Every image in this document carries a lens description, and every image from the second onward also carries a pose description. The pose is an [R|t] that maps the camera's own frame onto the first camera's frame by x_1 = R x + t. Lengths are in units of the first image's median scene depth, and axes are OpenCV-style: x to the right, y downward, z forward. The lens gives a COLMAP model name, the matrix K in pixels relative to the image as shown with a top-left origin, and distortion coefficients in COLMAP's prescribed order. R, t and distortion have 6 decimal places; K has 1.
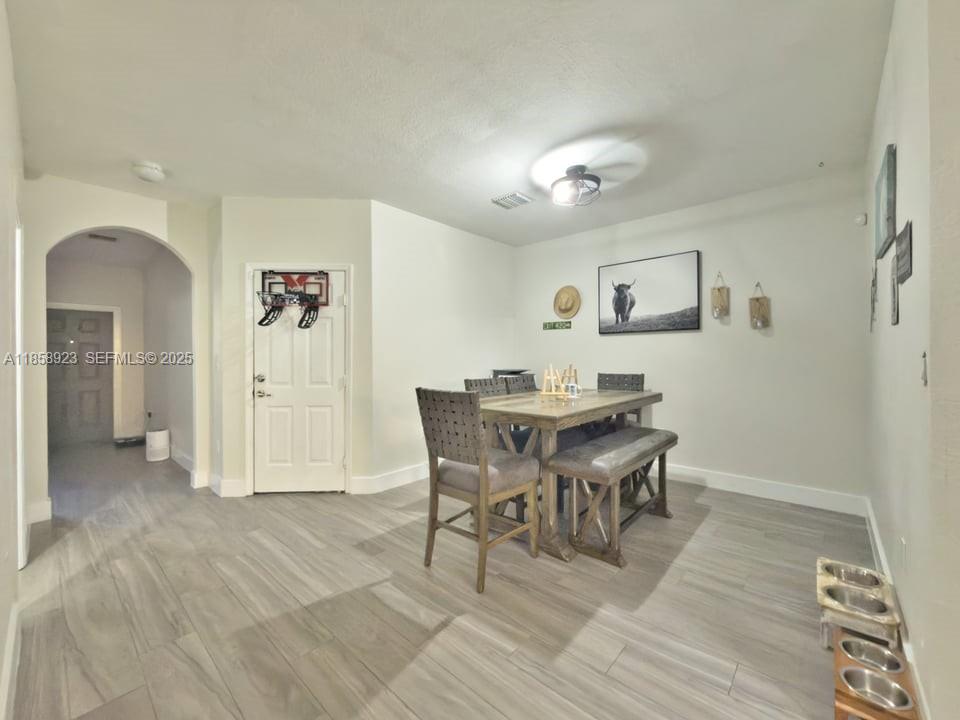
lens RADIAL K [[390.6, 0, 480.0], [0, 390.6, 360.0], [0, 0, 1]] dist [-0.001218, -0.000072]
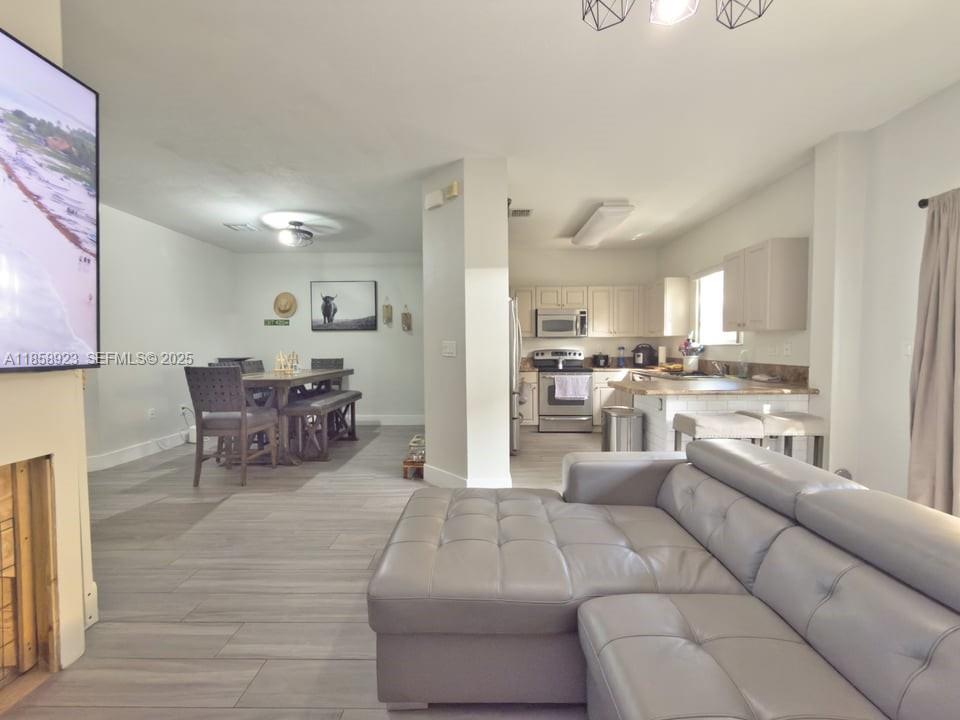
lens RADIAL K [[384.6, 0, 481.2], [0, 384.6, 356.1], [0, 0, 1]] dist [-0.000127, -0.000019]
pose [[0.750964, -0.013862, 0.660198, -0.208061], [0.006916, 0.999890, 0.013128, 0.015353], [-0.660307, -0.005292, 0.750977, -0.603820]]
